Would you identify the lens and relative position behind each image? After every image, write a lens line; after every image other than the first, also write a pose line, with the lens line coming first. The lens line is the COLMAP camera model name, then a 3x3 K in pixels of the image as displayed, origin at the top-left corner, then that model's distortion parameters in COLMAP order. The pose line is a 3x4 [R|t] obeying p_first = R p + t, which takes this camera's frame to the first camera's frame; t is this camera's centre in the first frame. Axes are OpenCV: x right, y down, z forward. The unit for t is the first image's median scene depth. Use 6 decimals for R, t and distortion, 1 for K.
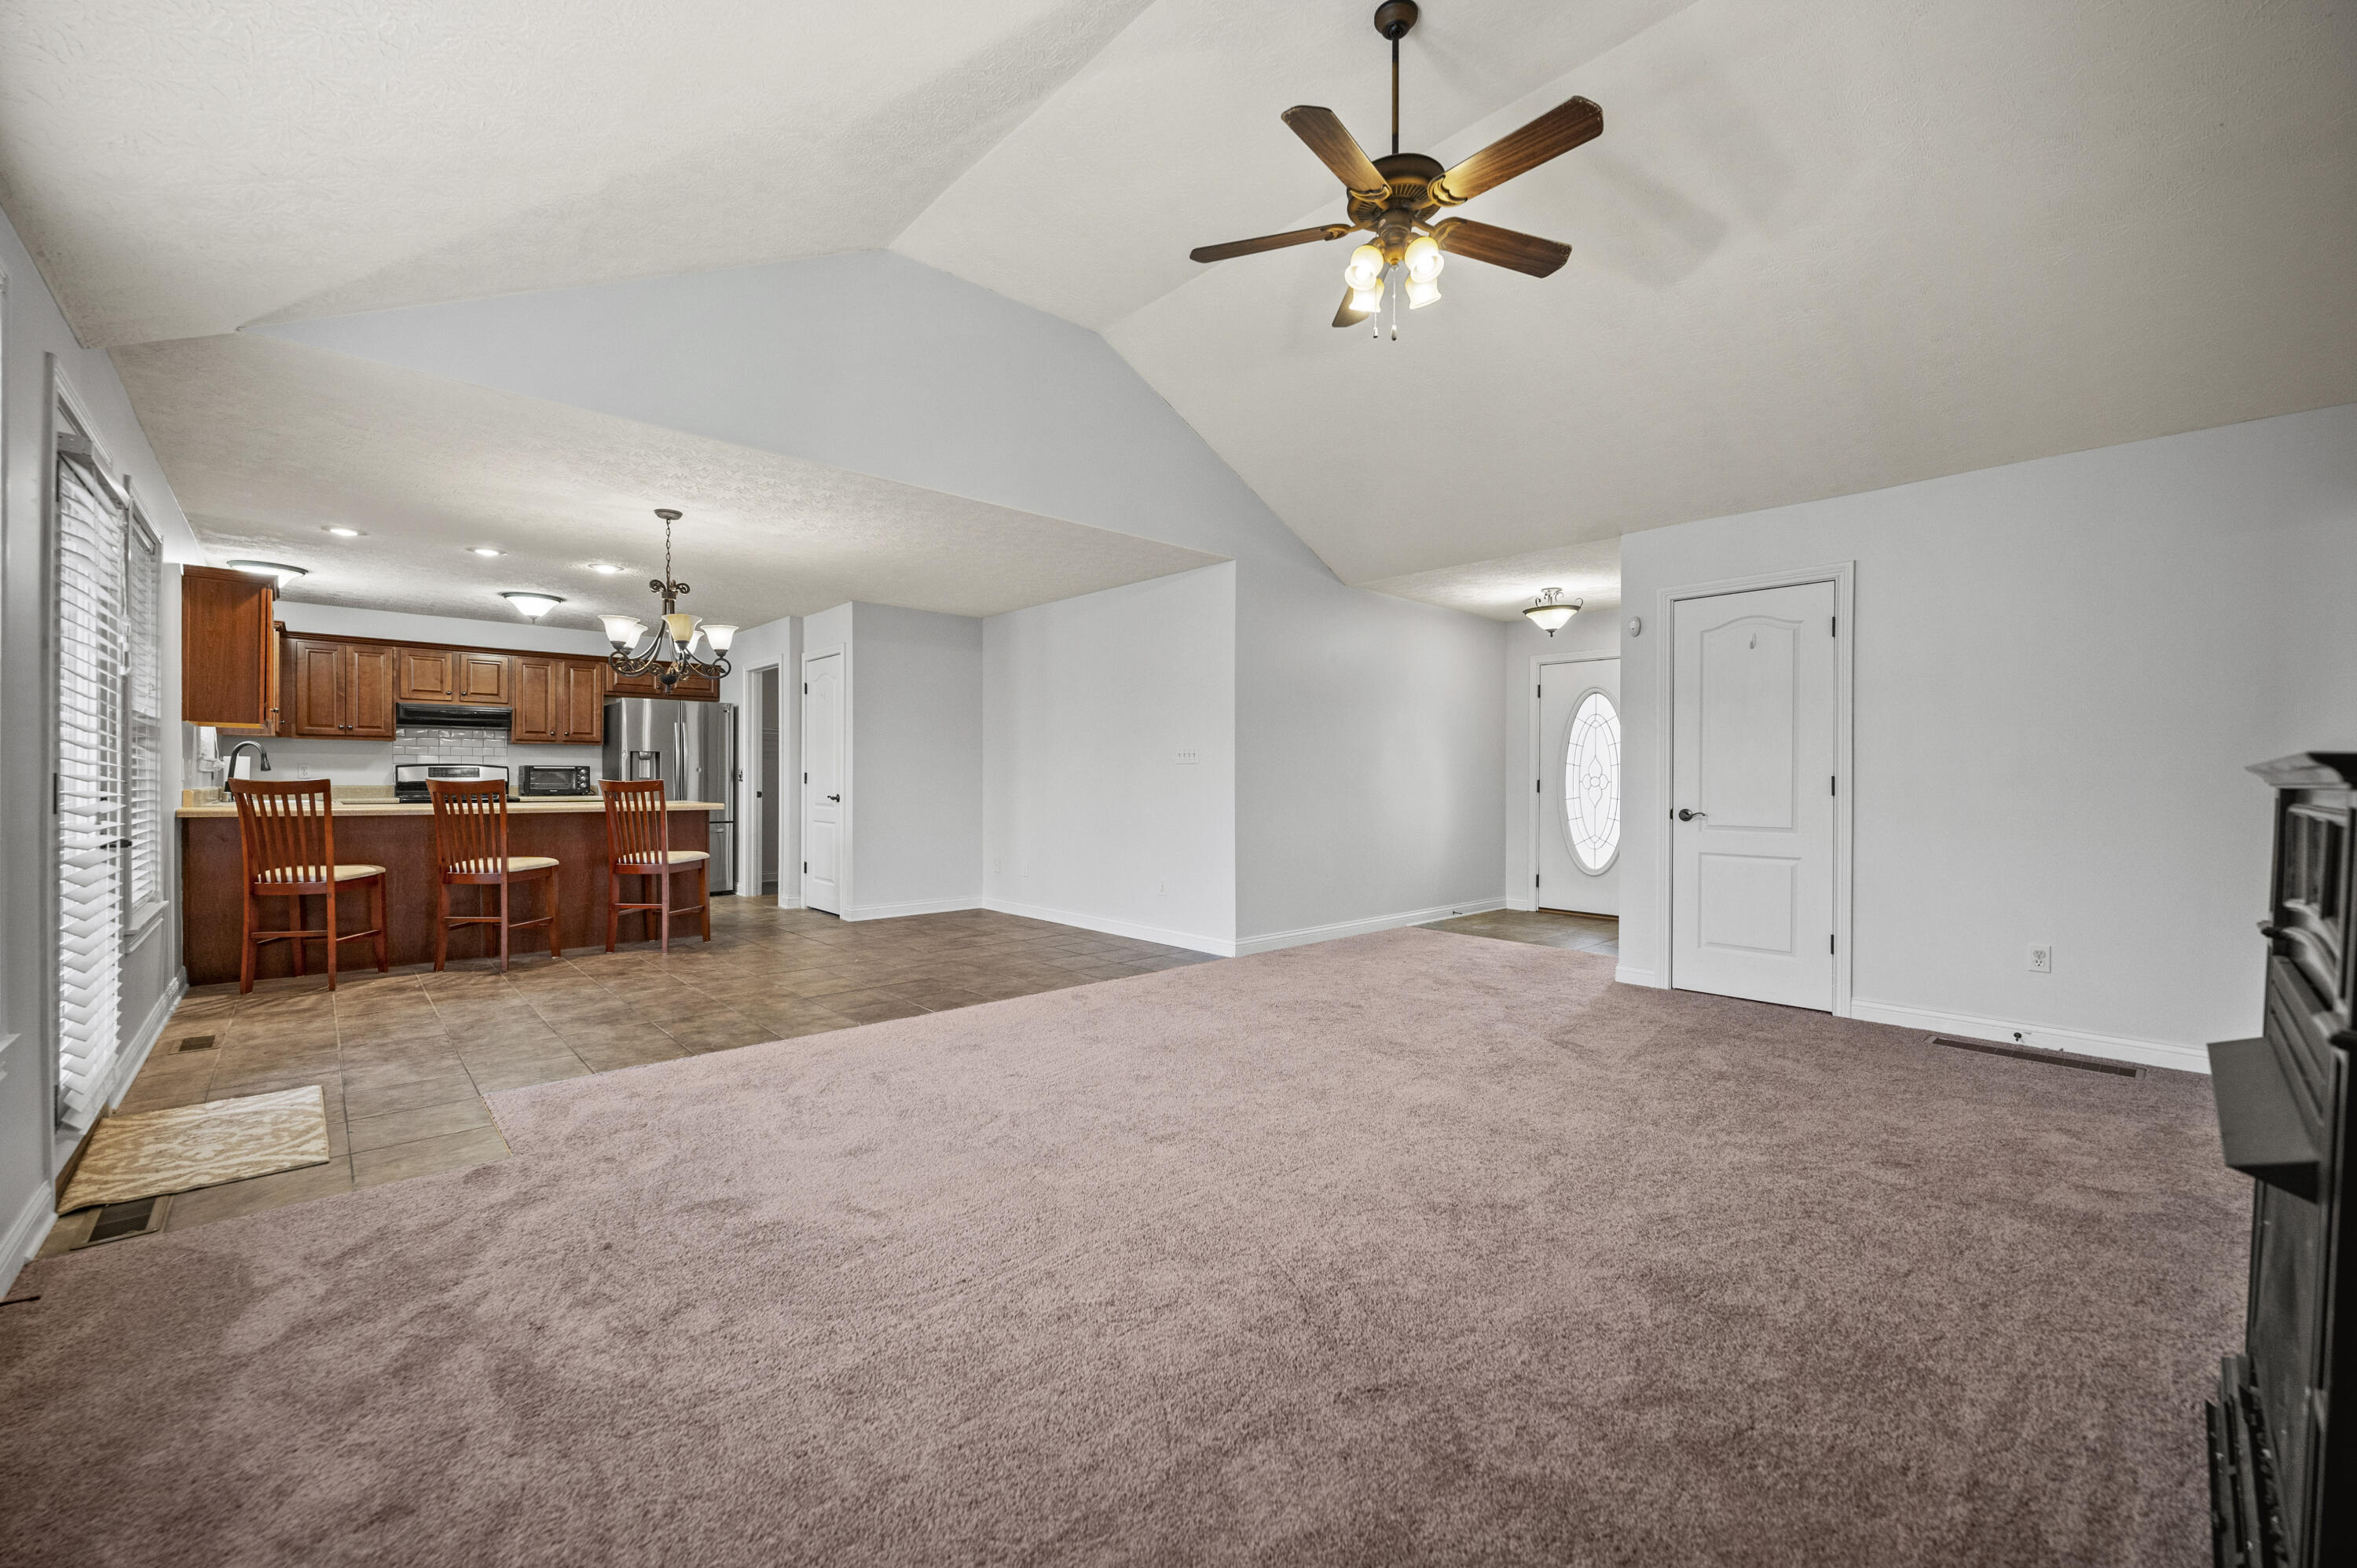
lens RADIAL K [[929.4, 0, 1178.5], [0, 929.4, 784.0], [0, 0, 1]] dist [-0.000512, 0.000065]
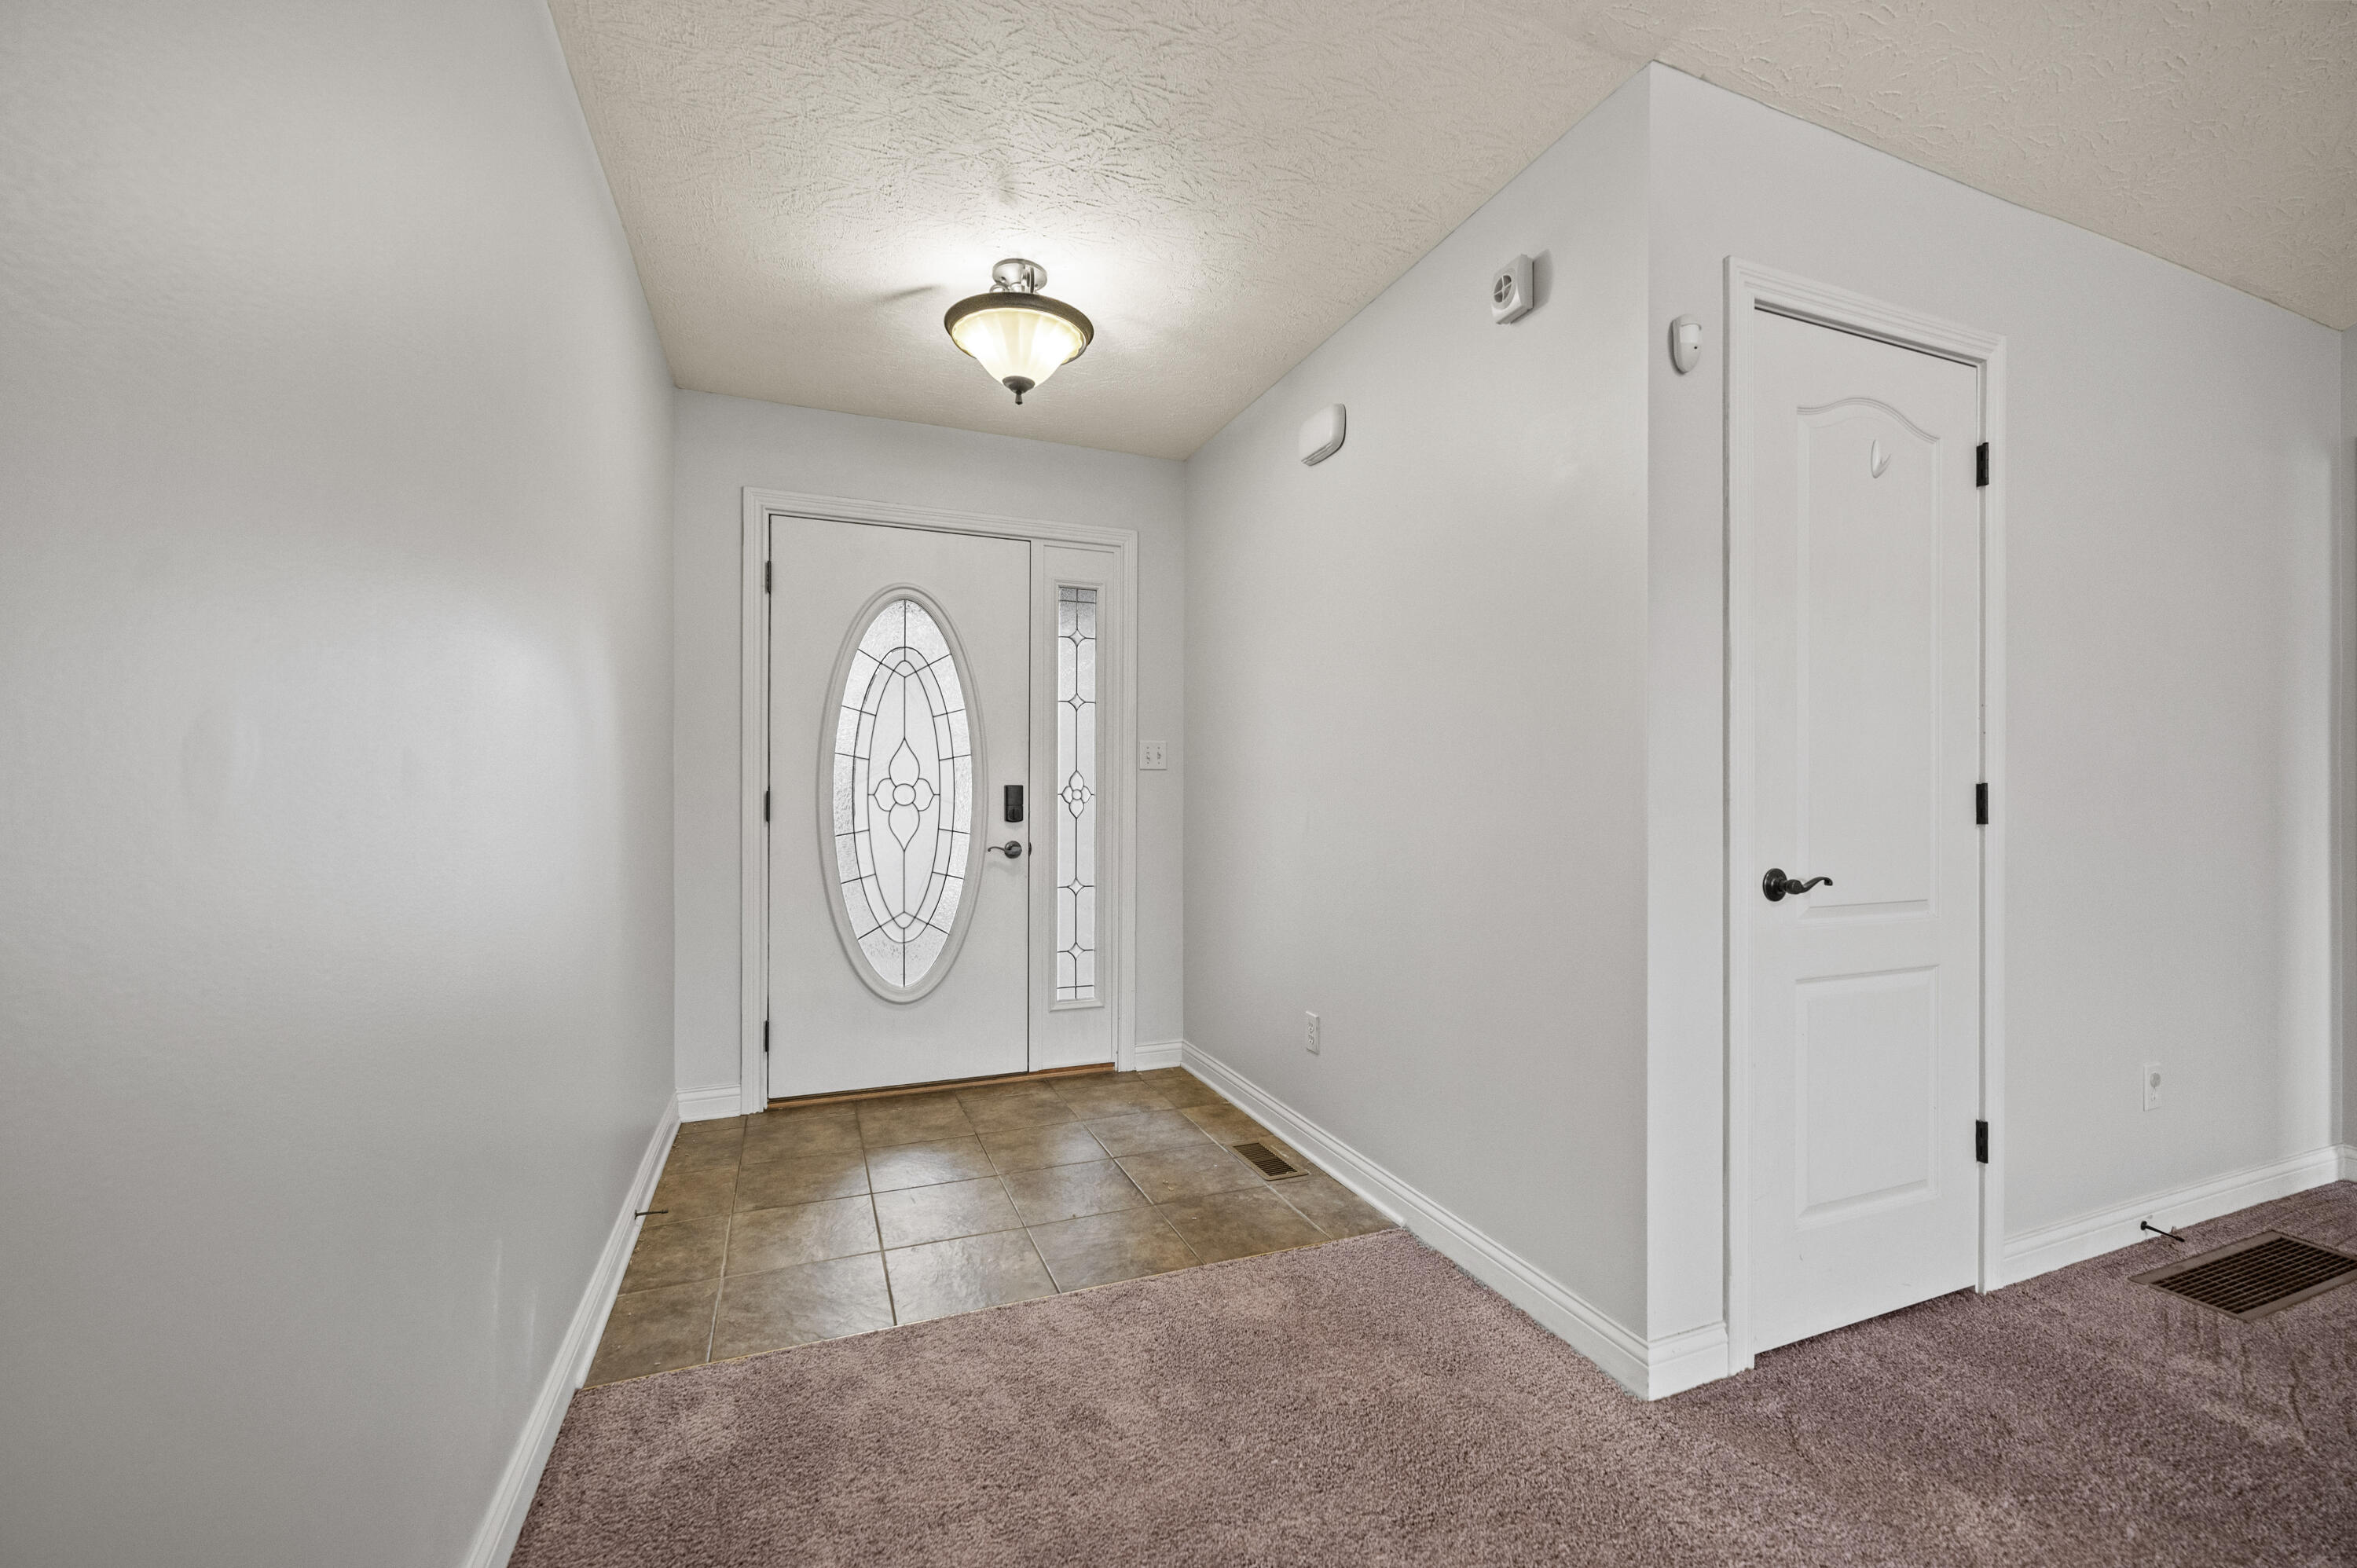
lens RADIAL K [[948.3, 0, 1175.9], [0, 948.3, 791.9], [0, 0, 1]] dist [-0.000641, 0.000463]
pose [[0.367418, -0.004662, 0.930044, 0.079252], [0.006173, 0.999978, 0.002574, -0.005044], [-0.930035, 0.004796, 0.367438, 0.840010]]
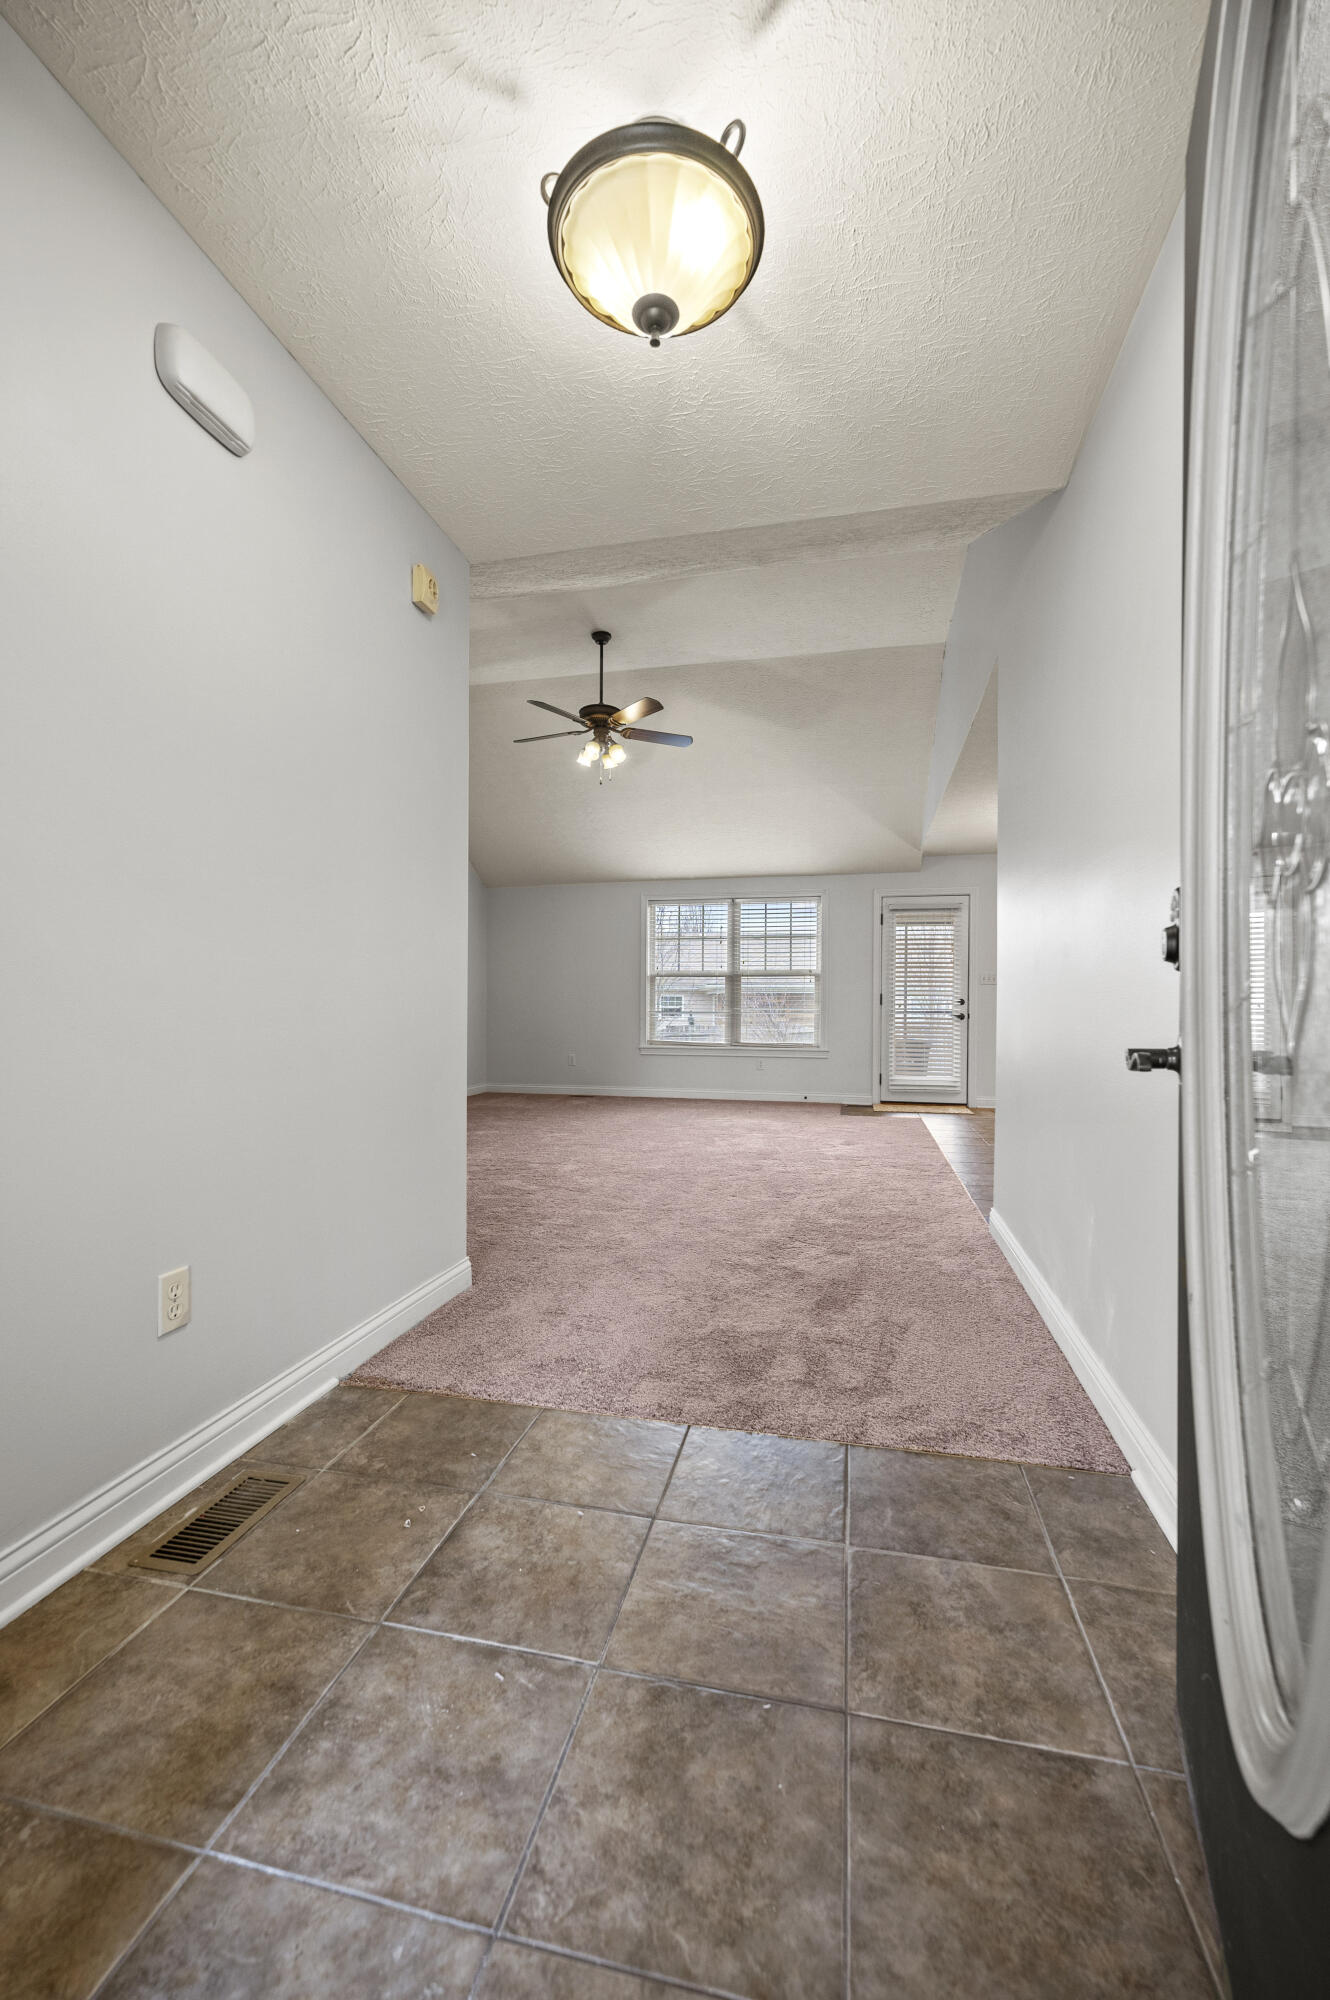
lens RADIAL K [[804.7, 0, 661.5], [0, 804.7, 1004.9], [0, 0, 1]] dist [-0.000641, 0.000463]
pose [[-0.832252, -0.012817, -0.554249, 0.523168], [-0.015155, 0.999885, -0.000367, 0.019043], [0.554190, 0.008094, -0.832351, 1.218055]]
